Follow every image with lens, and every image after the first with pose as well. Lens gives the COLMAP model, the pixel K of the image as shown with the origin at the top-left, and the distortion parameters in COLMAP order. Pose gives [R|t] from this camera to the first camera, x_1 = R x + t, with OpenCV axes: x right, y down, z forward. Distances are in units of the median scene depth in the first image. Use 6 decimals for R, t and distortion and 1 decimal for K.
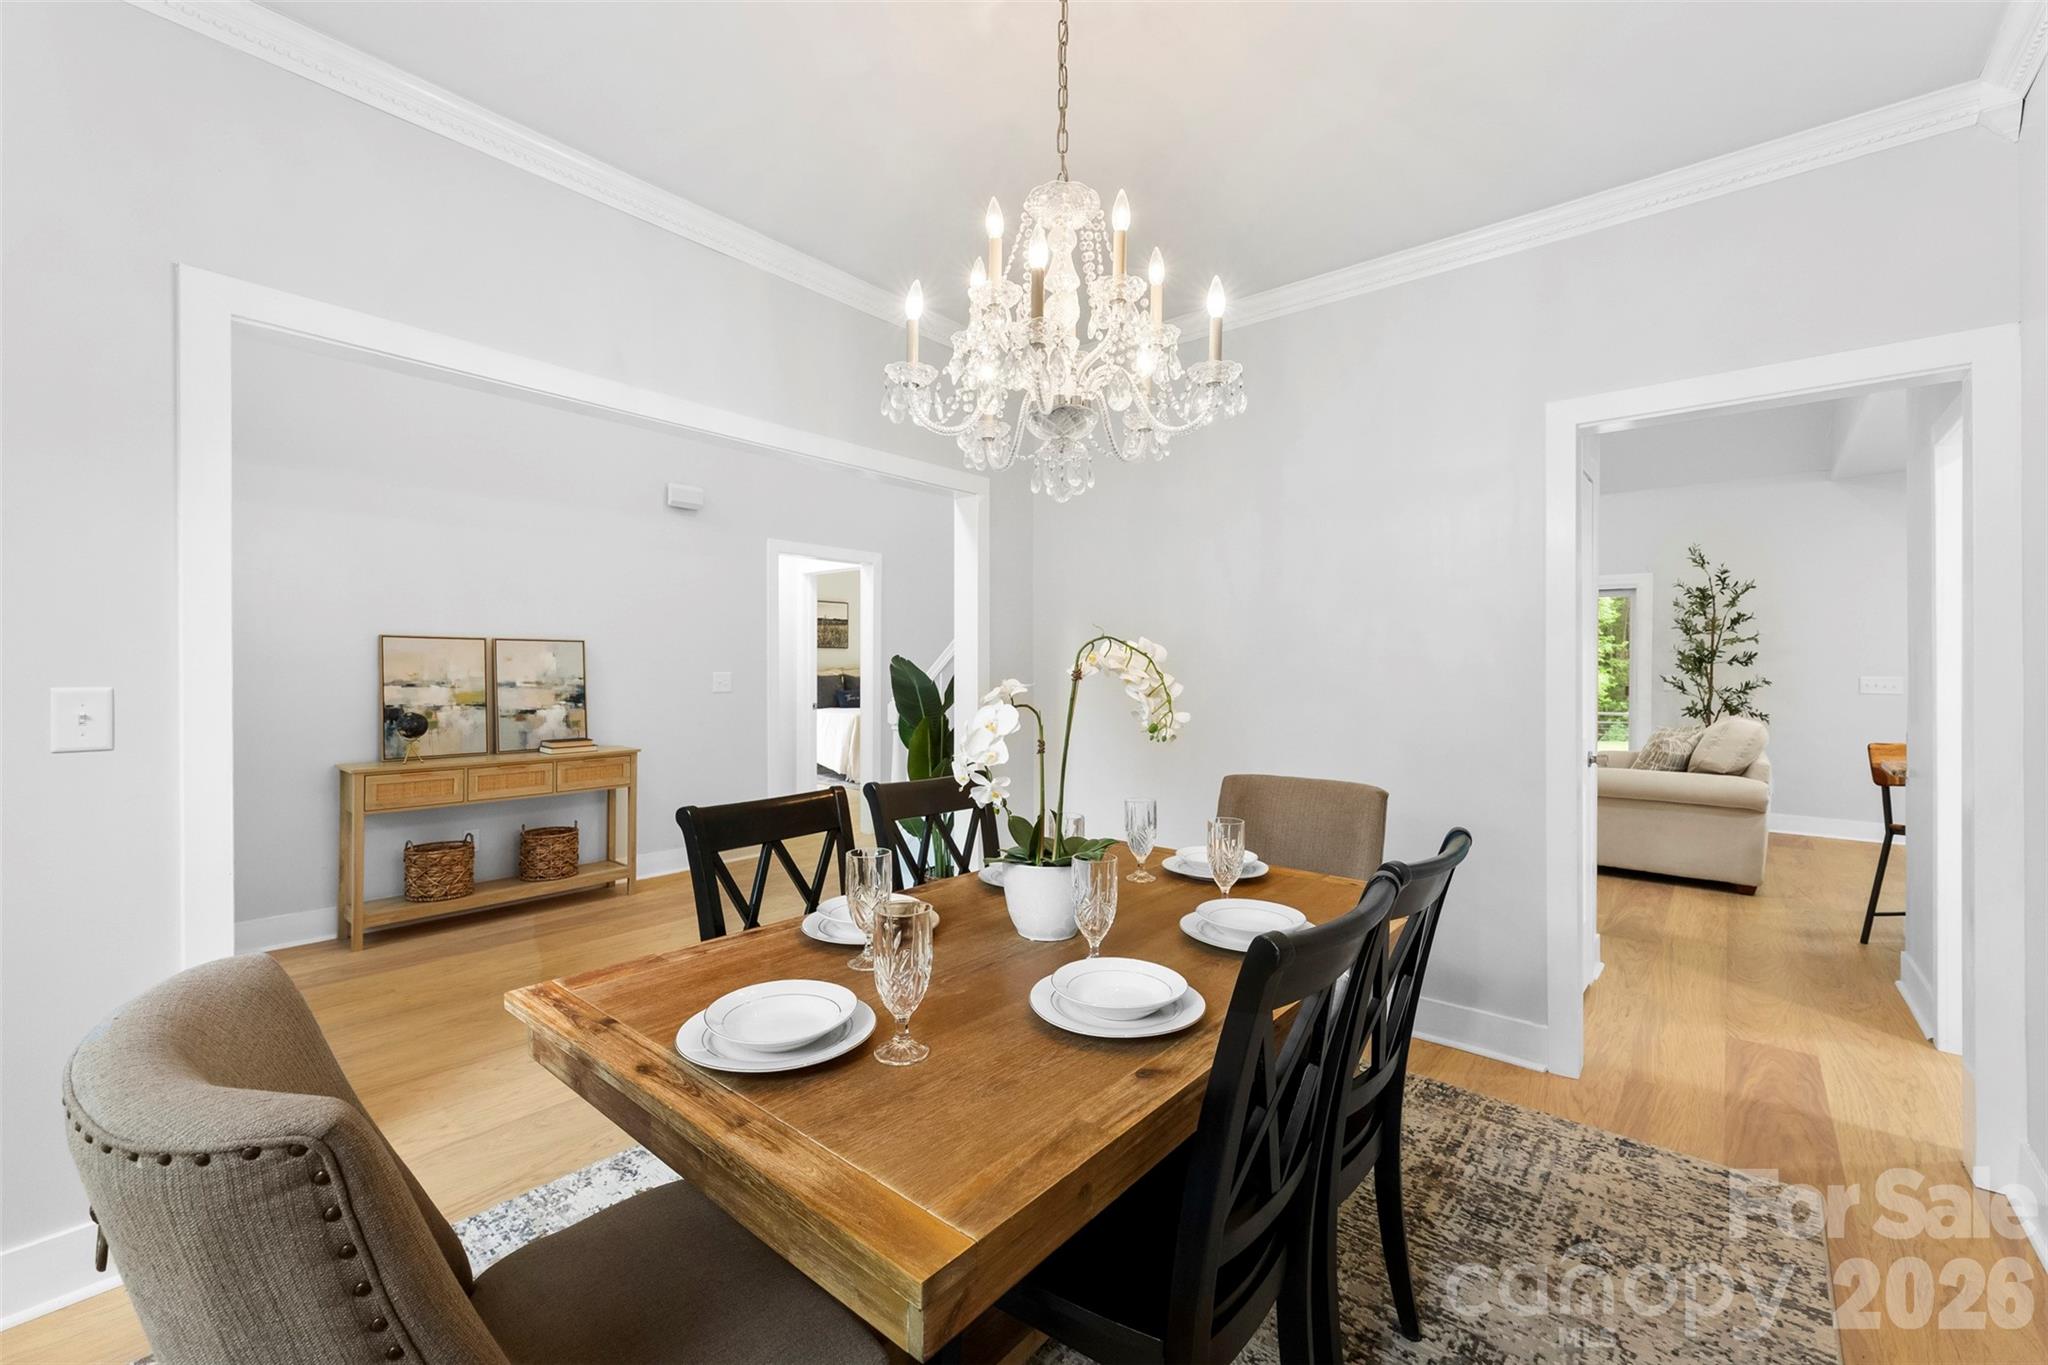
lens RADIAL K [[833.7, 0, 1020.9], [0, 833.7, 664.4], [0, 0, 1]] dist [0.000180, 0.000219]
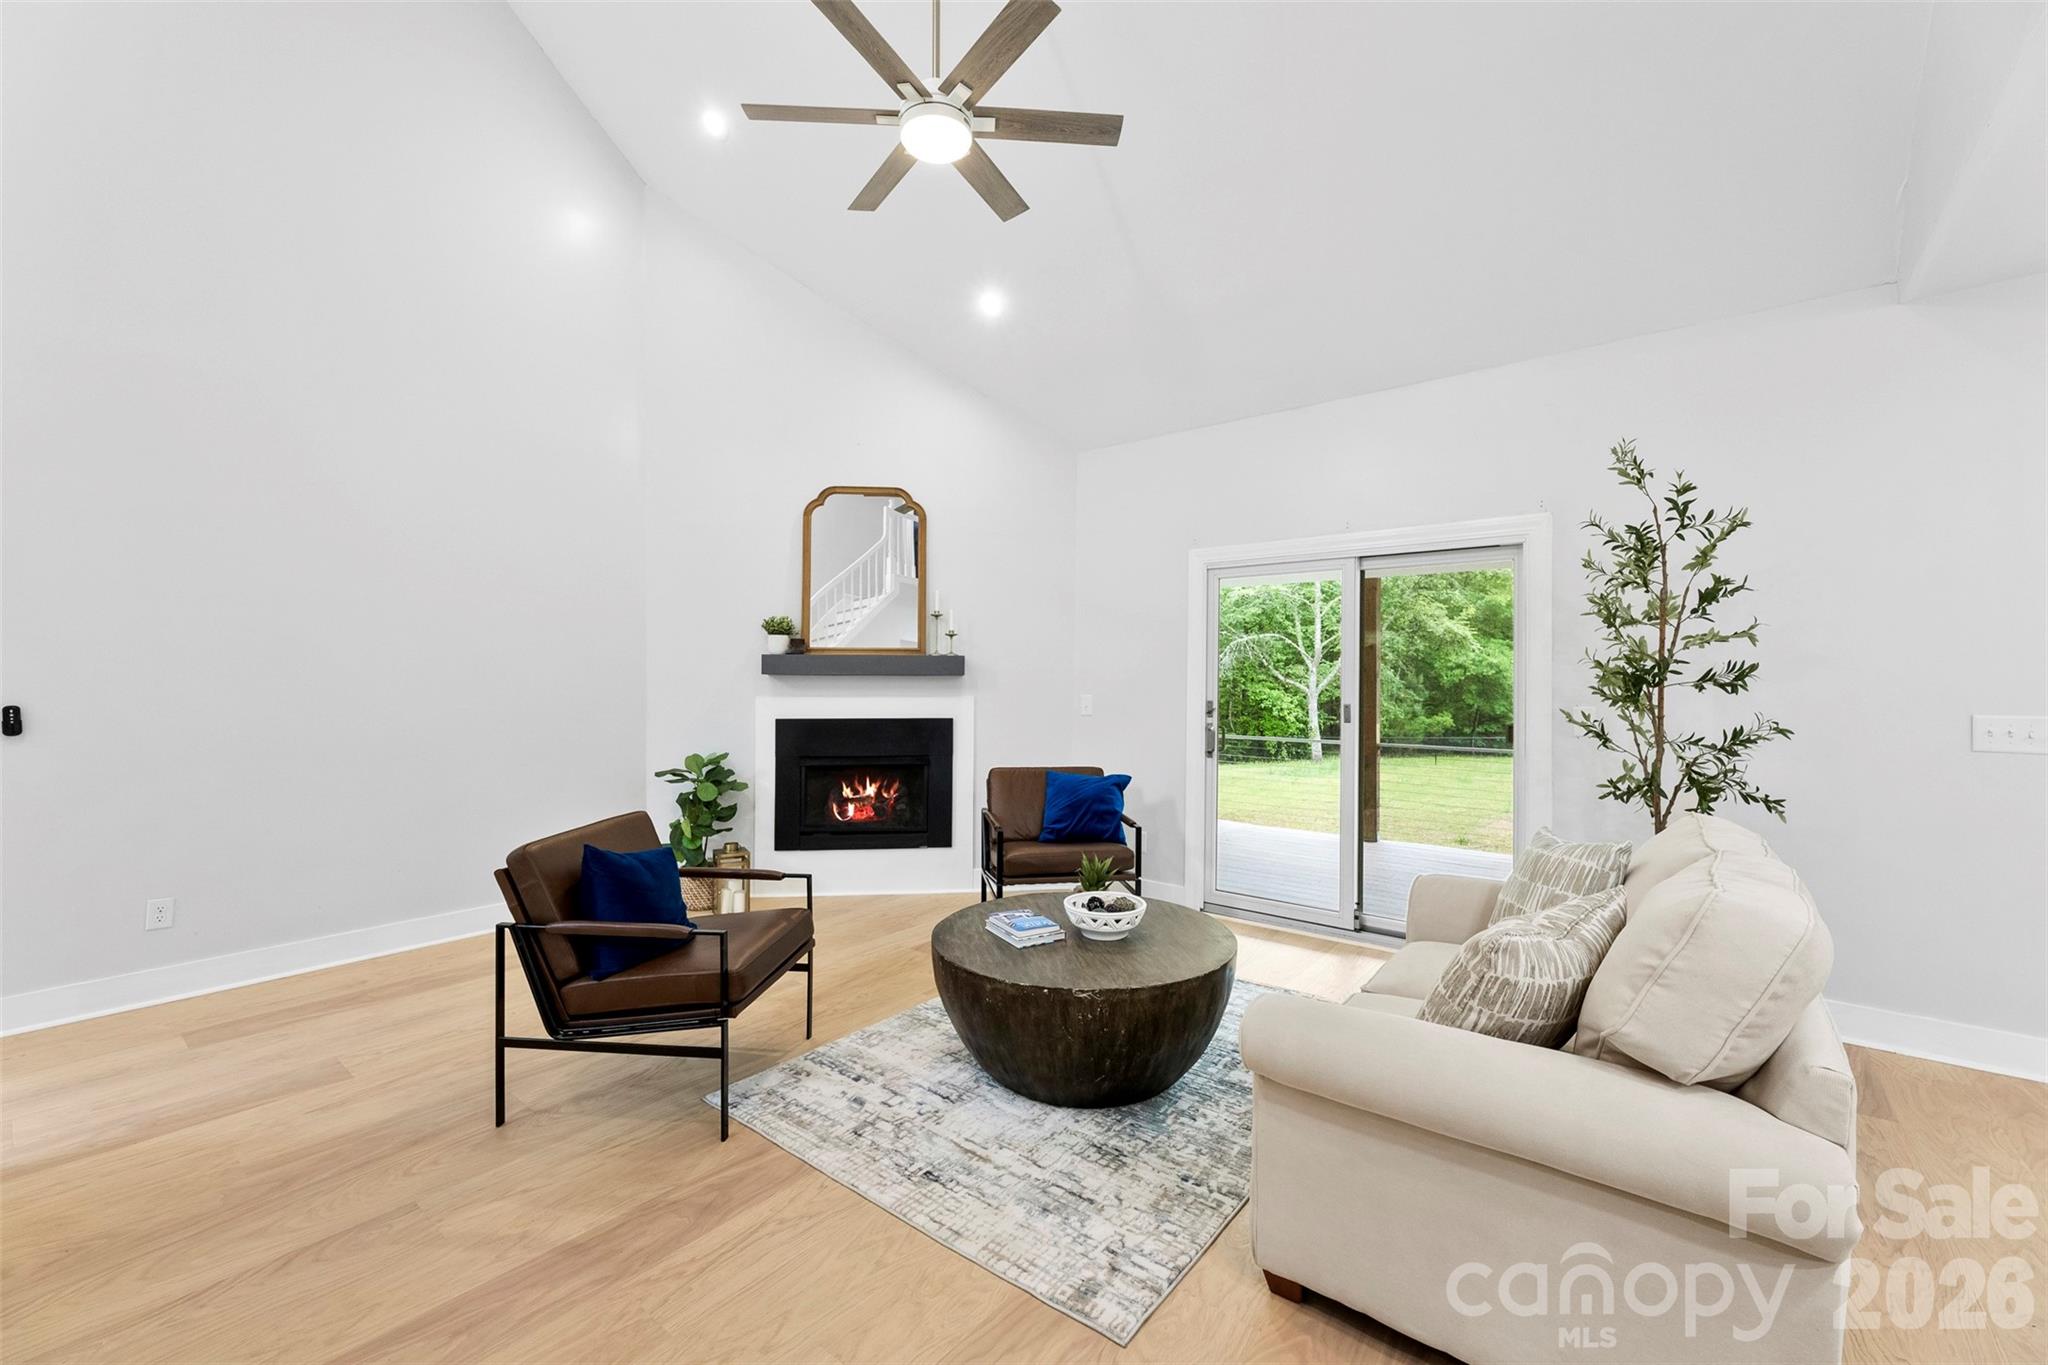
lens RADIAL K [[831.4, 0, 1022.9], [0, 831.4, 665.9], [0, 0, 1]] dist [0.007049, 0.000039]
pose [[0.999620, -0.001781, 0.027493, 0.453216], [0.002088, 0.999936, -0.011123, -0.008390], [-0.027471, 0.011176, 0.999560, 0.535664]]
